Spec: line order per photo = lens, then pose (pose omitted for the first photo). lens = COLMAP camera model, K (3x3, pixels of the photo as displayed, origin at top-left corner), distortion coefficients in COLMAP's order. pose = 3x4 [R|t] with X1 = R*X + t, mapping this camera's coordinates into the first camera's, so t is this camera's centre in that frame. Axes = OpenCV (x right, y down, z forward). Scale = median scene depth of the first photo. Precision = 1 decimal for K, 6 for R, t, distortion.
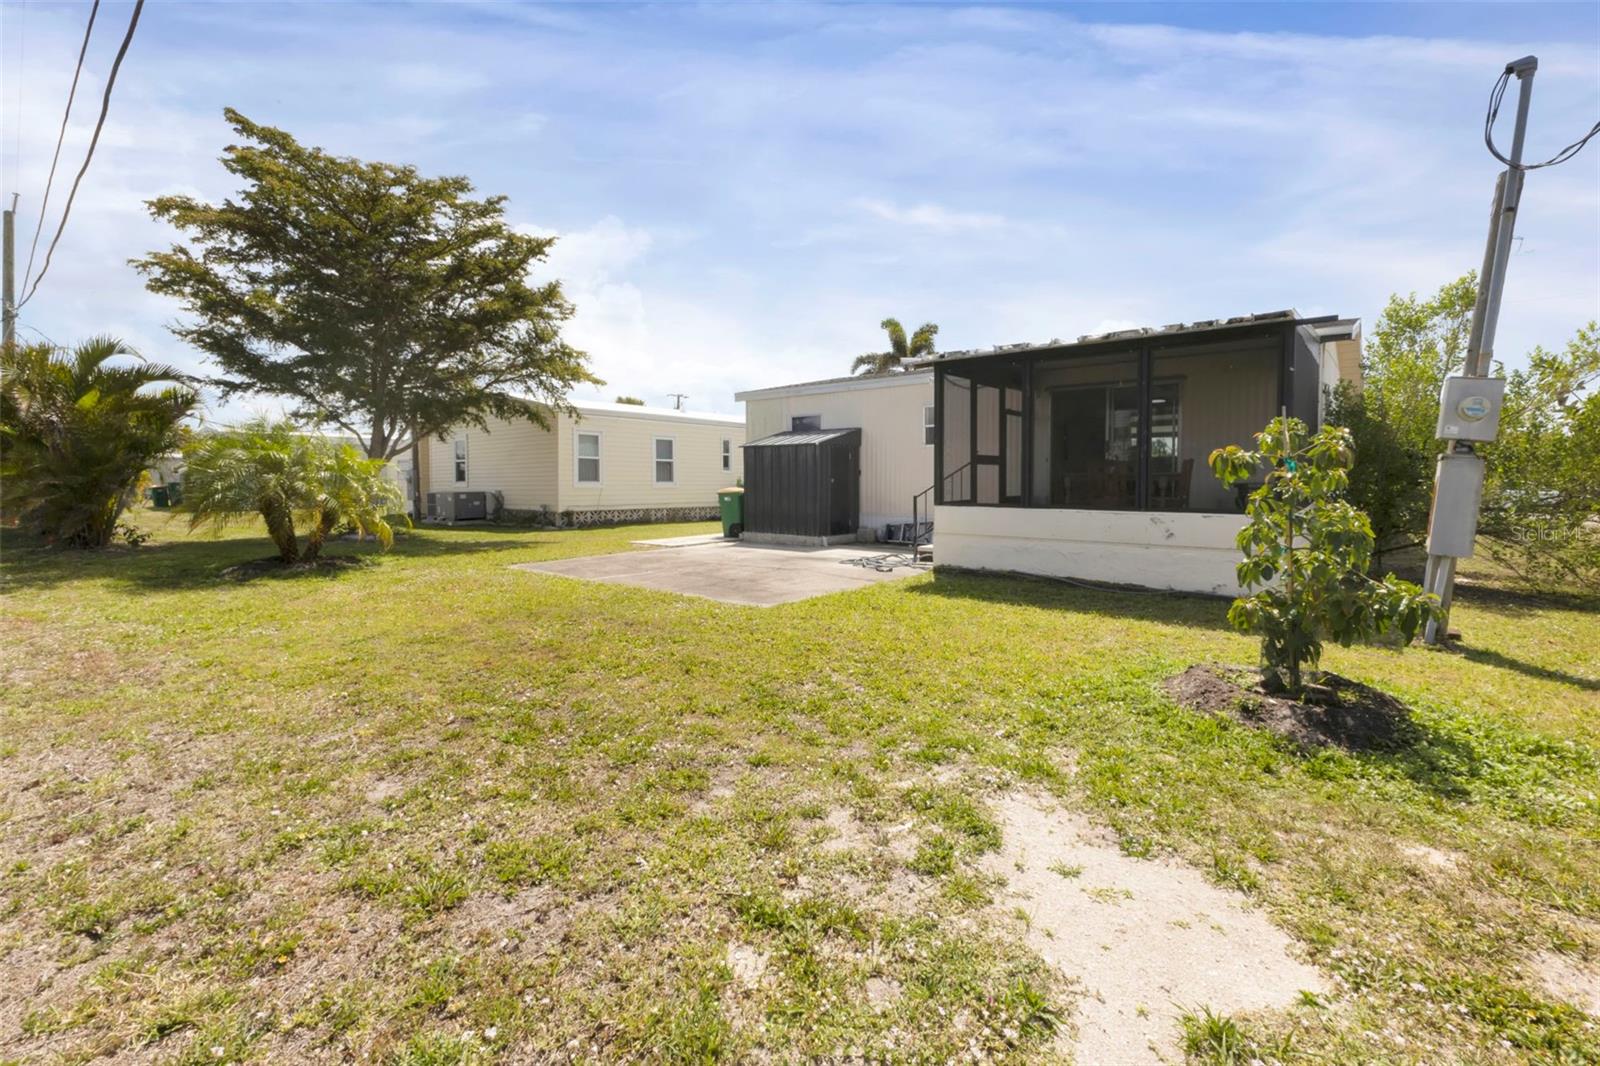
lens RADIAL K [[699.9, 0, 798.0], [0, 699.9, 512.9], [0, 0, 1]] dist [0.016566, -0.000078]
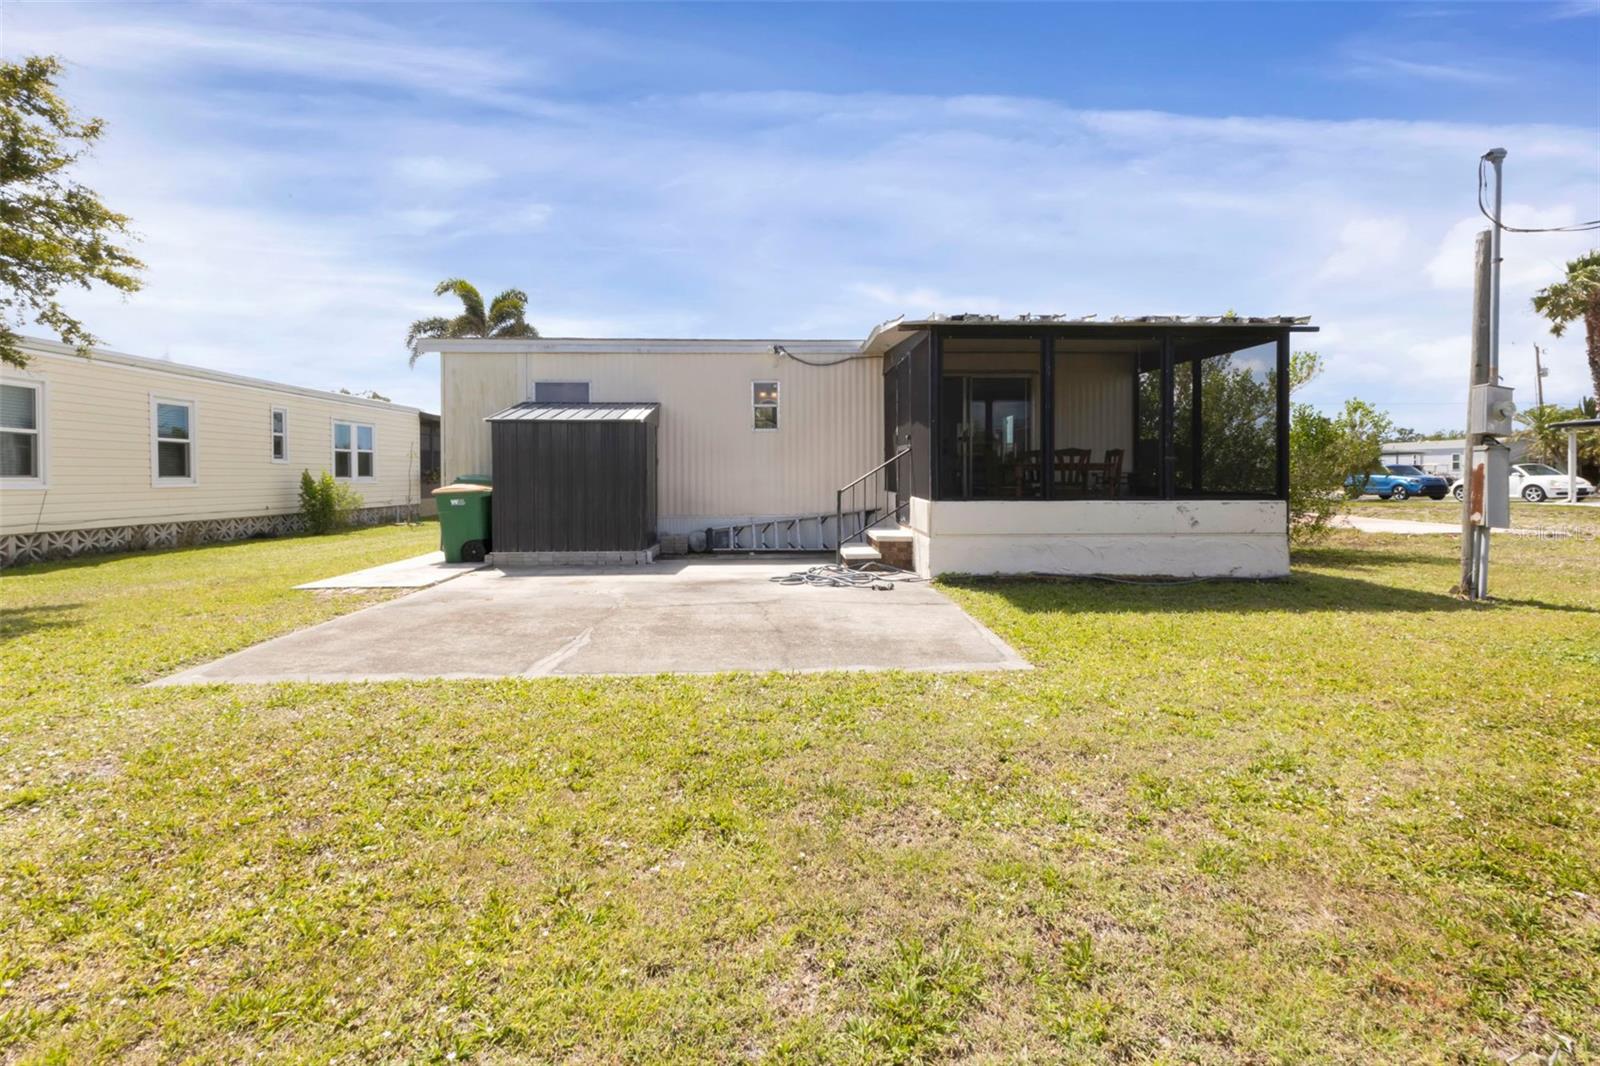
lens RADIAL K [[709.4, 0, 801.7], [0, 709.4, 469.0], [0, 0, 1]] dist [0.016334, 0.000208]
pose [[0.748007, 0.002028, 0.663688, -0.298092], [0.035031, 0.998481, -0.042533, -0.011443], [-0.662766, 0.055064, 0.746800, 0.315948]]
